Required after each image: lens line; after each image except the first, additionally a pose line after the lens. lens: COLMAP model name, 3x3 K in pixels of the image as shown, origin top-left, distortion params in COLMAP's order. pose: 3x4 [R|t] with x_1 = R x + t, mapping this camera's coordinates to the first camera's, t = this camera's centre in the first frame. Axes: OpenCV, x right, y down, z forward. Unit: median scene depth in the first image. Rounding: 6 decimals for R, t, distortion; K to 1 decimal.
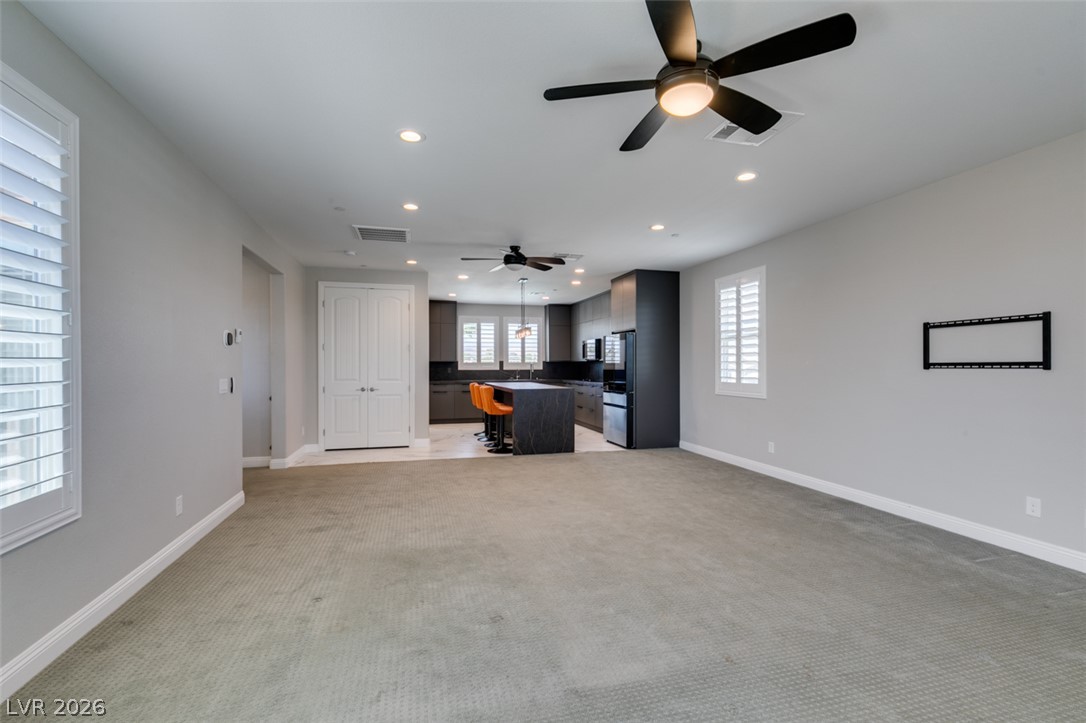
lens RADIAL K [[487.1, 0, 542.0], [0, 487.1, 366.0], [0, 0, 1]] dist [0.010641, -0.002889]
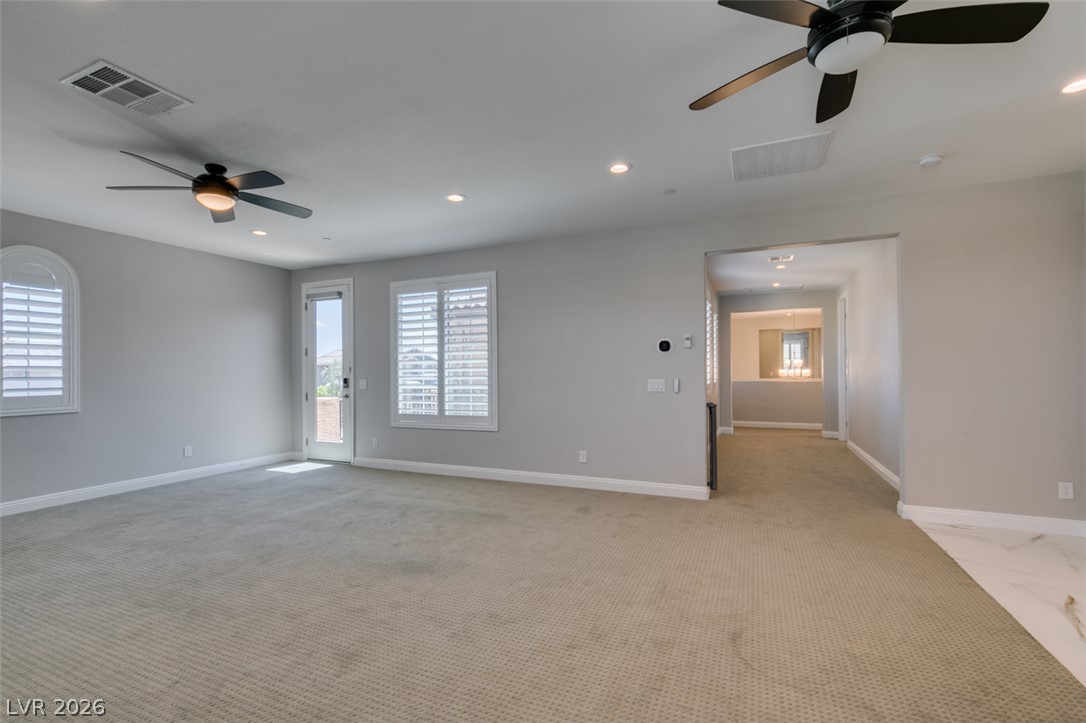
lens RADIAL K [[487.1, 0, 537.0], [0, 487.1, 365.3], [0, 0, 1]] dist [0.010641, -0.002889]
pose [[-0.637815, -0.003376, -0.770182, 0.483658], [0.007956, 0.999908, -0.010972, 0.000090], [0.770148, -0.013125, -0.637730, 1.583160]]
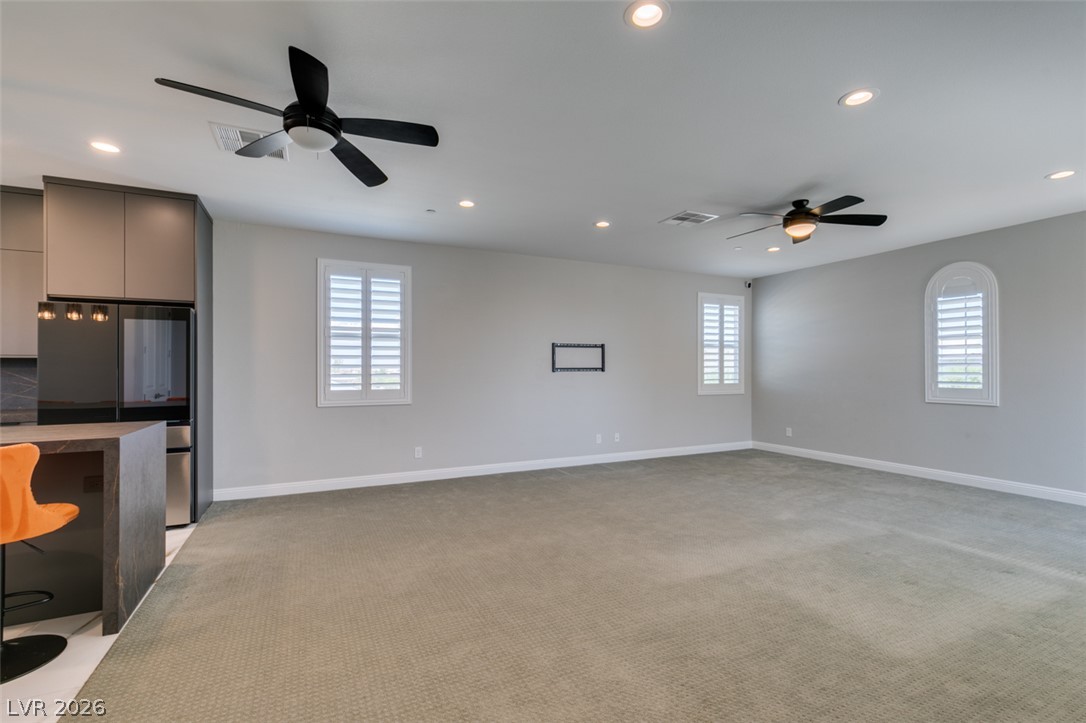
lens RADIAL K [[487.1, 0, 541.9], [0, 487.1, 367.9], [0, 0, 1]] dist [0.010641, -0.002889]
pose [[-0.186530, 0.000832, 0.982449, -0.784005], [-0.000438, 0.999999, -0.000930, -0.005217], [-0.982449, -0.000604, -0.186530, 1.337927]]
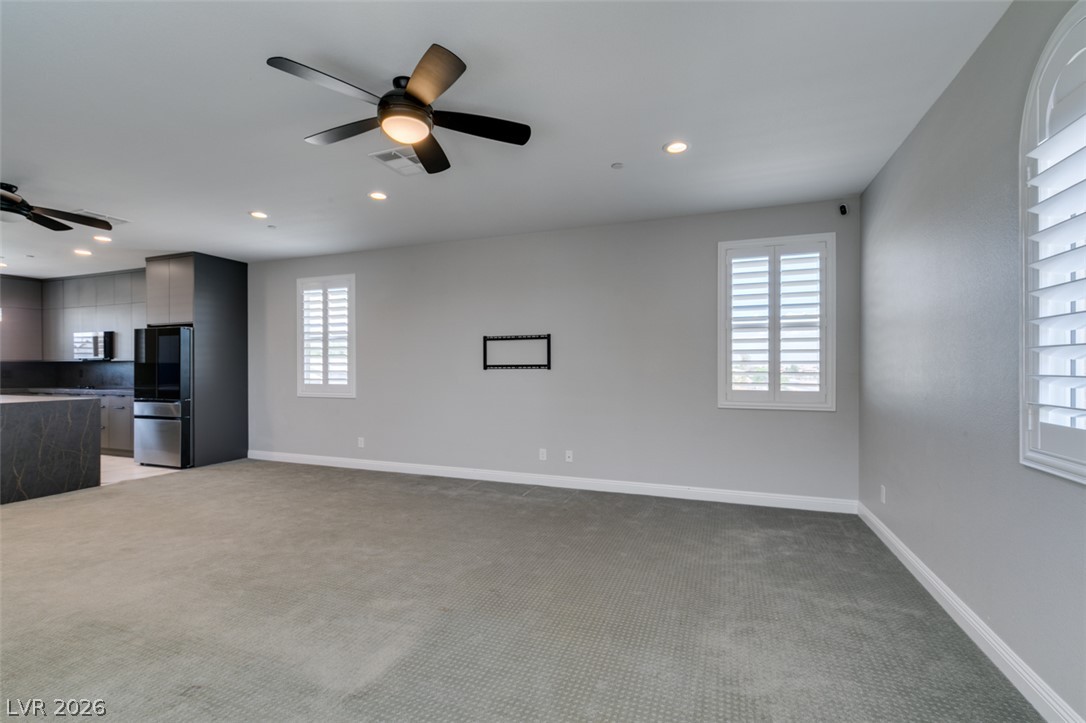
lens RADIAL K [[487.1, 0, 540.7], [0, 487.1, 365.2], [0, 0, 1]] dist [0.010641, -0.002889]
pose [[0.589991, 0.002637, 0.807405, -0.244263], [0.001412, 0.999990, -0.004298, 0.000311], [-0.807408, 0.003676, 0.589981, 0.051602]]
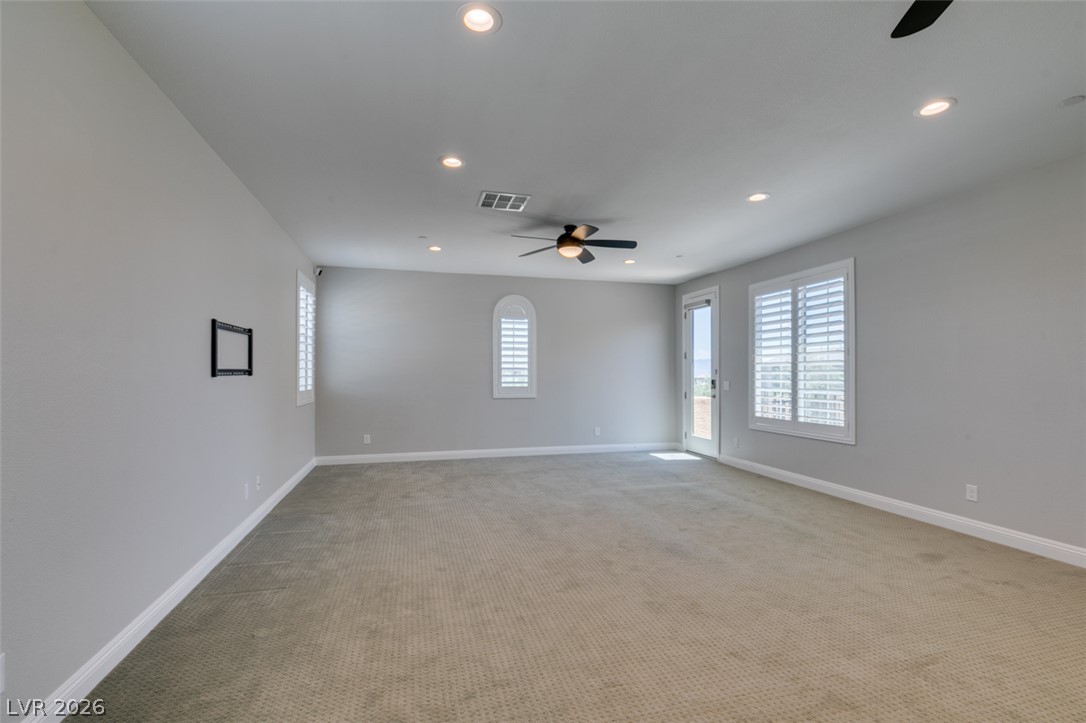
lens RADIAL K [[487.1, 0, 542.0], [0, 487.1, 368.7], [0, 0, 1]] dist [0.010641, -0.002889]
pose [[-0.999997, -0.002465, 0.000557, 0.242270], [-0.002470, 0.999953, -0.009370, -0.001059], [-0.000534, -0.009371, -0.999956, 1.810191]]
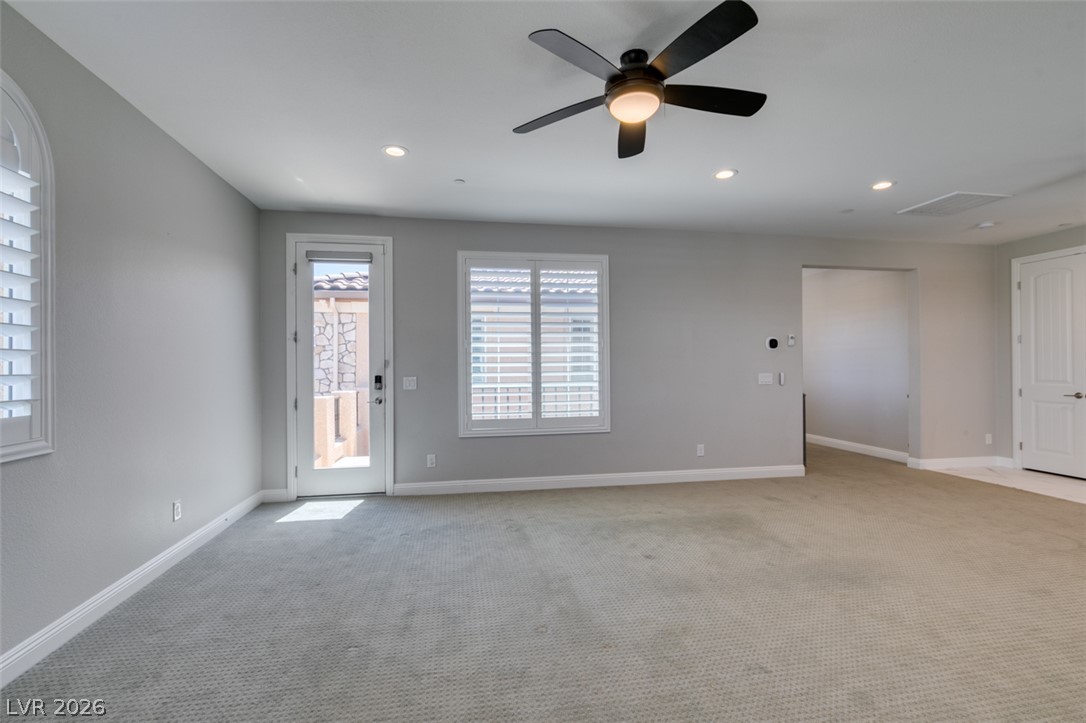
lens RADIAL K [[487.1, 0, 535.6], [0, 487.1, 364.6], [0, 0, 1]] dist [0.010641, -0.002889]
pose [[-0.096258, -0.003250, -0.995351, 0.769181], [0.006709, 0.999970, -0.003914, 0.001302], [0.995334, -0.007055, -0.096233, 0.507355]]
